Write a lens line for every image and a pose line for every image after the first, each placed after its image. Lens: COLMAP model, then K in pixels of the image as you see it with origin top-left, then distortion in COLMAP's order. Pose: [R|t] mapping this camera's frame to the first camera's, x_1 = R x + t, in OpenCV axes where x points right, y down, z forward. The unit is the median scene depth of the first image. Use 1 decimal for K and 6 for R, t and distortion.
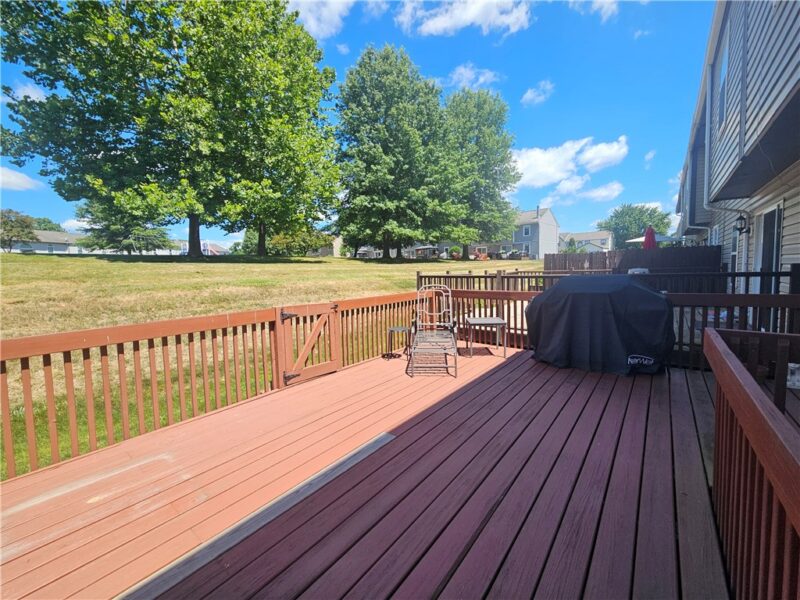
lens RADIAL K [[323.8, 0, 401.7], [0, 323.8, 297.4], [0, 0, 1]] dist [-0.011053, -0.000546]
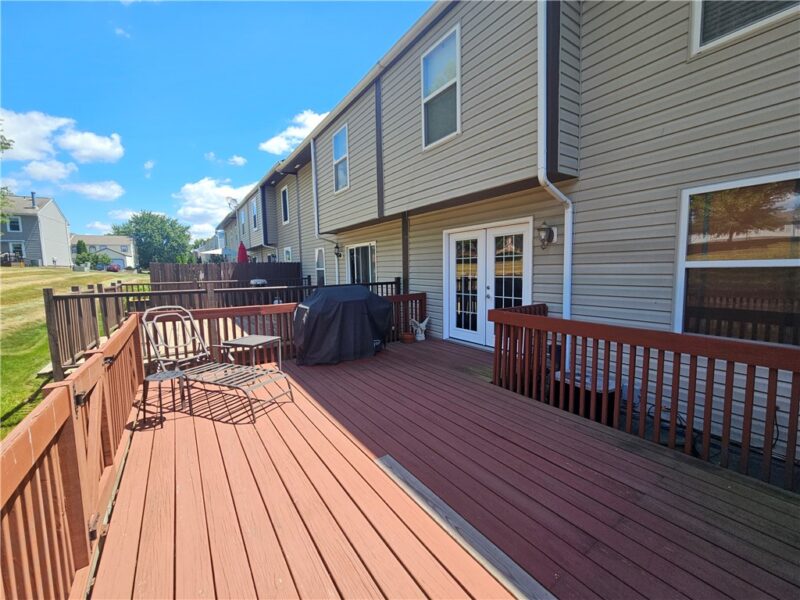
lens RADIAL K [[323.8, 0, 400.7], [0, 323.8, 300.7], [0, 0, 1]] dist [-0.011053, -0.000546]
pose [[0.289942, -0.071020, 0.954406, -0.430861], [0.087799, 0.995011, 0.047368, -0.040669], [-0.953008, 0.070062, 0.294731, 0.295114]]
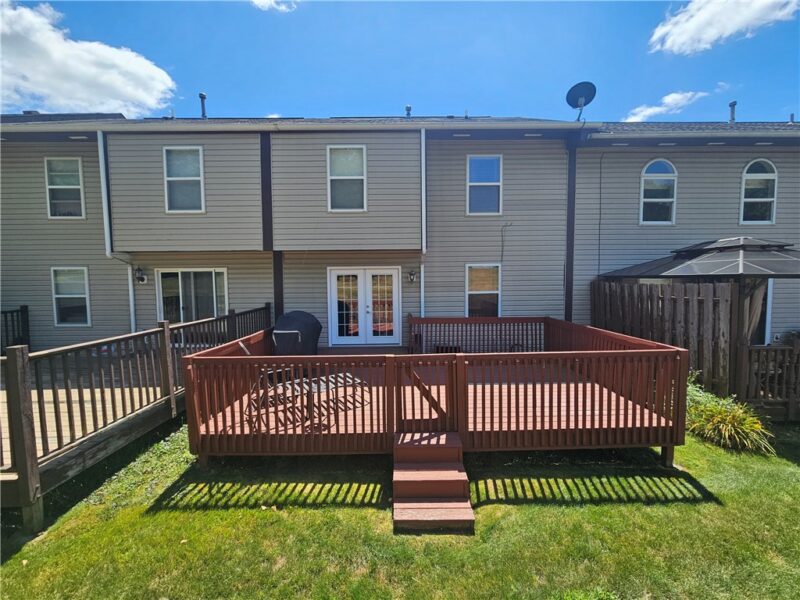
lens RADIAL K [[323.8, 0, 399.3], [0, 323.8, 300.3], [0, 0, 1]] dist [-0.011053, -0.000546]
pose [[-0.636546, -0.012803, 0.771133, -0.686591], [0.094750, 0.990990, 0.094666, -0.167957], [-0.765397, 0.133324, -0.629597, 1.160732]]
